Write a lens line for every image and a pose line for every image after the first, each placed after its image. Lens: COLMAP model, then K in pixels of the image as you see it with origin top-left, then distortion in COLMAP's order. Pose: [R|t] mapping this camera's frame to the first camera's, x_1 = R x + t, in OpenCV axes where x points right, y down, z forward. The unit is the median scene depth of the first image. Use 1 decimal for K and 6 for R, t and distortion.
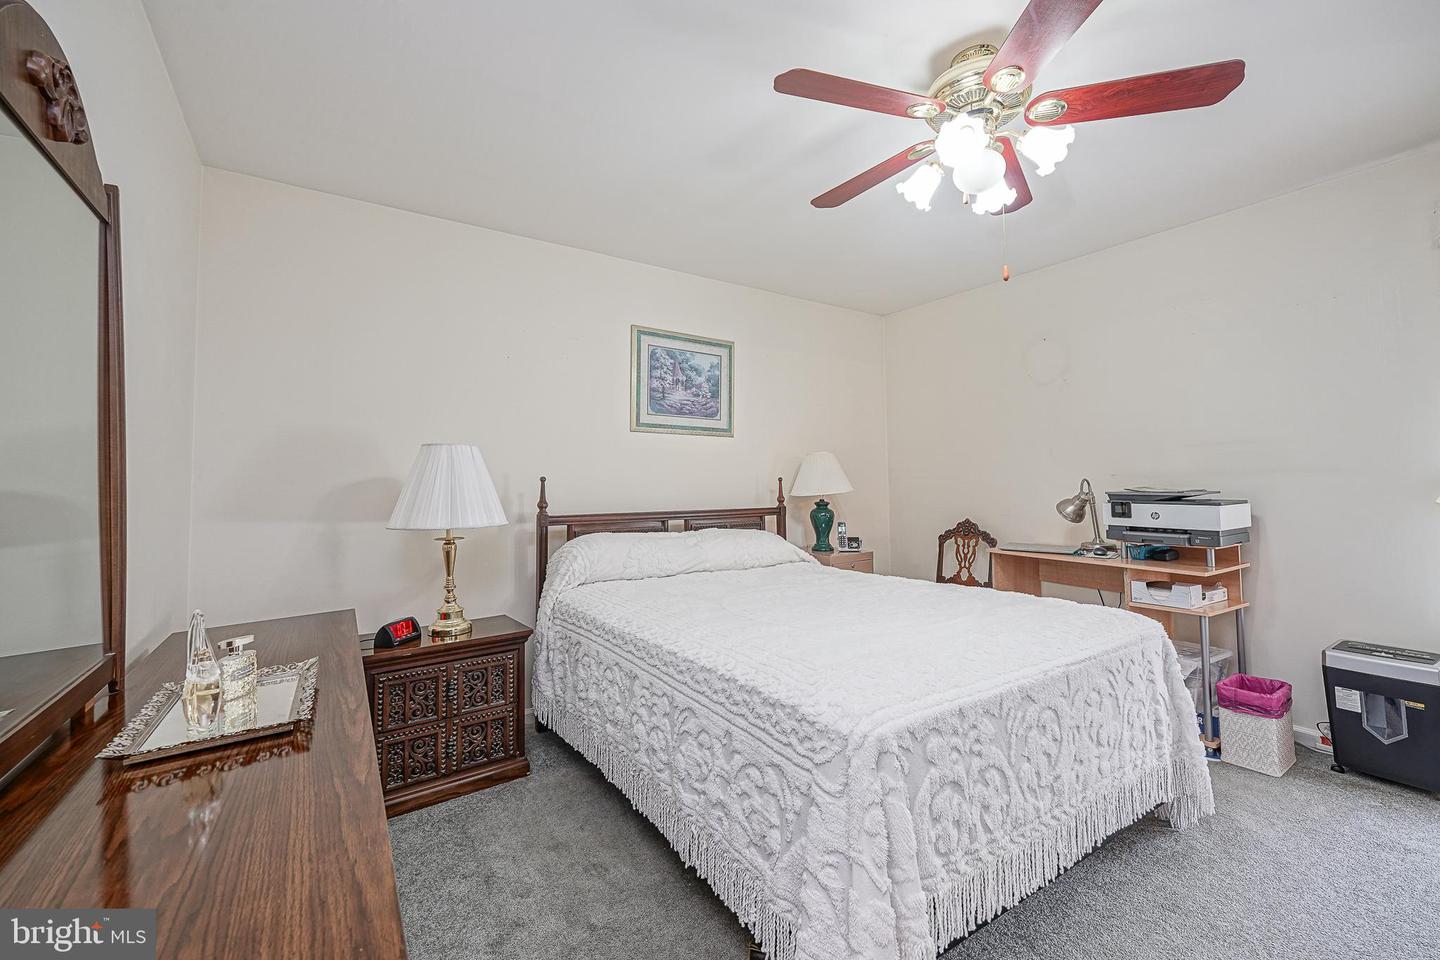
lens RADIAL K [[593.9, 0, 720.9], [0, 593.9, 471.7], [0, 0, 1]] dist [-0.000388, 0.000155]
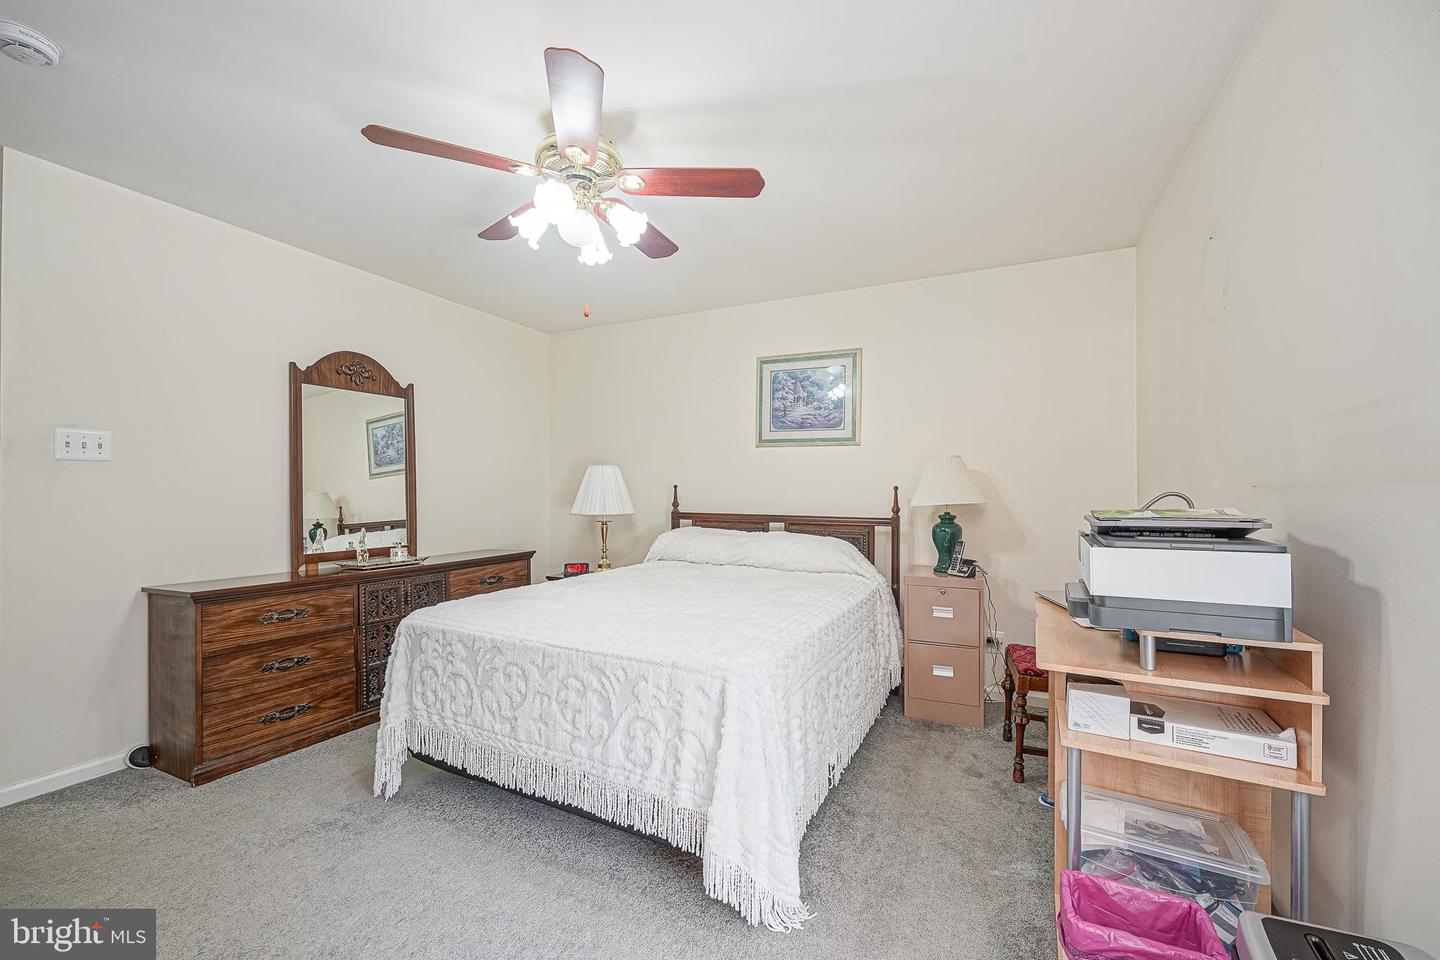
lens RADIAL K [[577.8, 0, 711.0], [0, 577.8, 510.0], [0, 0, 1]] dist [-0.001264, -0.000060]
pose [[0.488114, 0.042251, -0.871757, 0.950627], [0.007232, 0.998597, 0.052448, -0.003241], [0.872750, -0.031905, 0.487124, 0.392630]]
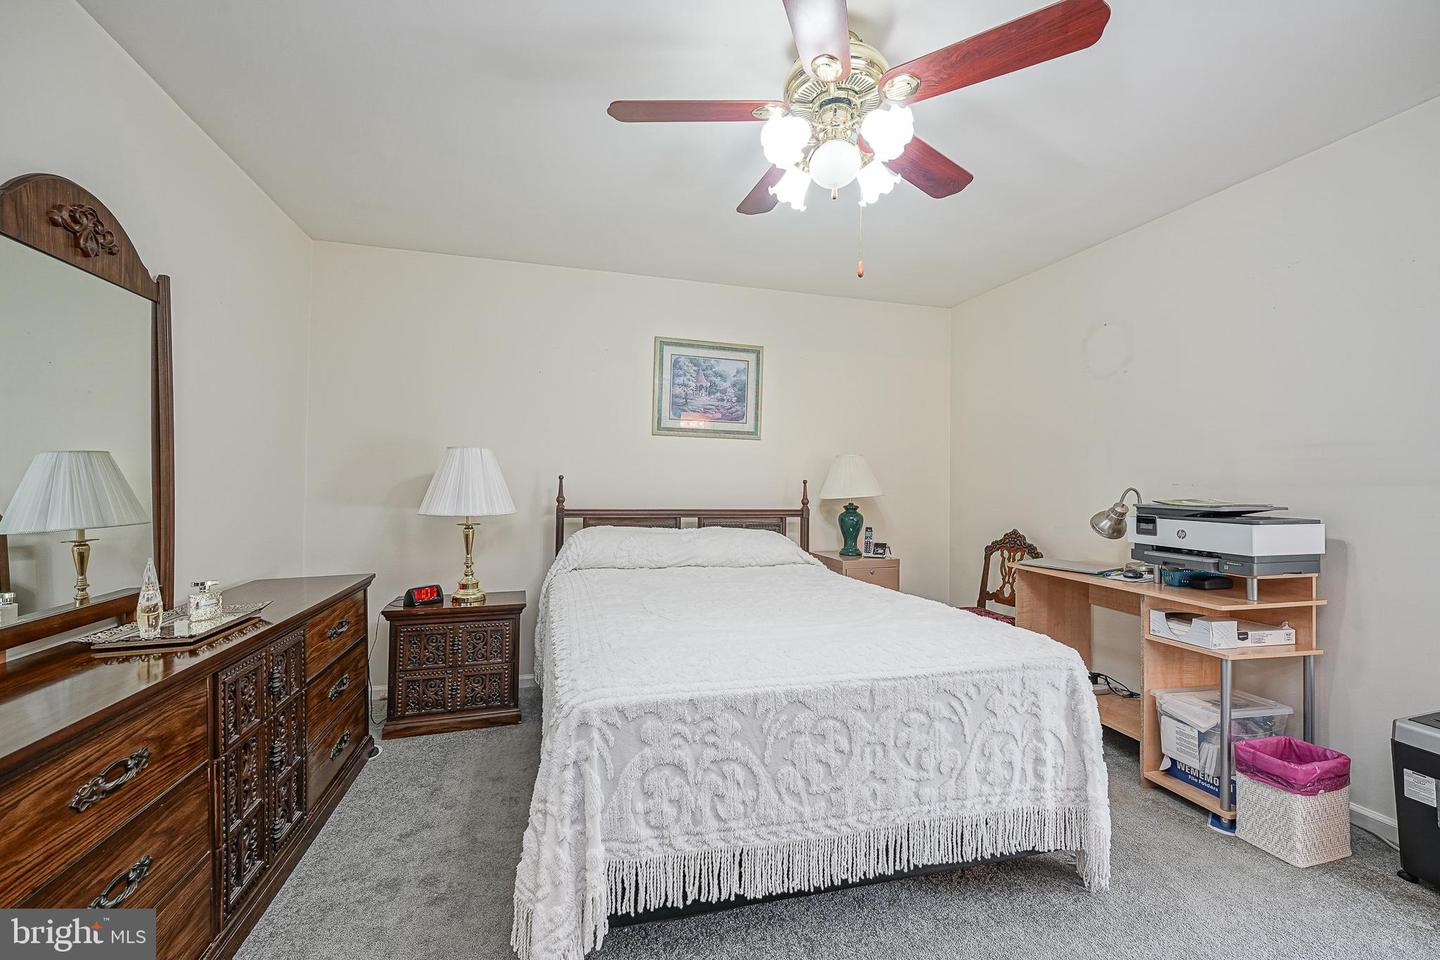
lens RADIAL K [[585.9, 0, 712.7], [0, 585.9, 489.2], [0, 0, 1]] dist [-0.000660, 0.000309]
pose [[0.947228, 0.024185, -0.319648, 0.342403], [-0.014849, 0.999390, 0.031614, -0.004492], [0.320217, -0.025200, 0.947009, 0.013856]]
